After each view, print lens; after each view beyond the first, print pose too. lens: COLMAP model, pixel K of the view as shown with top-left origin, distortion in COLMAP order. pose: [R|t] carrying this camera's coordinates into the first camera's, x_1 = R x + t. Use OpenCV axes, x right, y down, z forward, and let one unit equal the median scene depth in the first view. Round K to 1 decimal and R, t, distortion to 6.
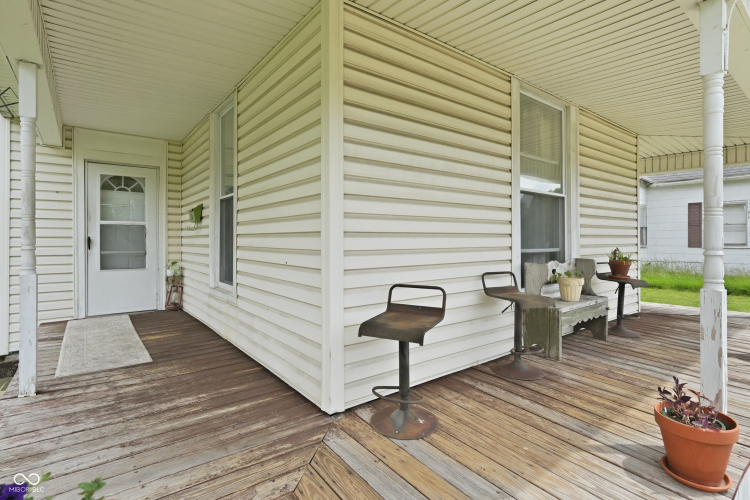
lens RADIAL K [[344.2, 0, 374.6], [0, 344.2, 238.9], [0, 0, 1]] dist [0.000560, 0.000129]
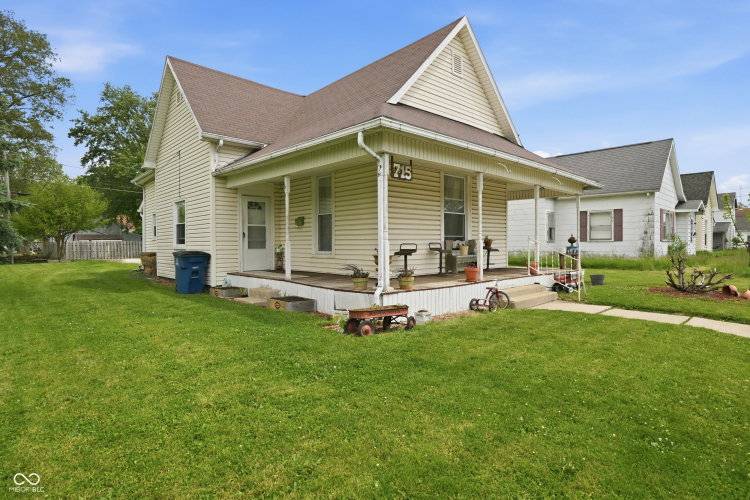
lens RADIAL K [[406.7, 0, 375.0], [0, 406.7, 250.0], [0, 0, 1]] dist [0.000593, 0.000034]
pose [[0.994187, -0.006976, 0.107444, -0.401877], [0.005247, 0.999852, 0.016365, 0.080775], [-0.107543, -0.015706, 0.994076, -1.865588]]
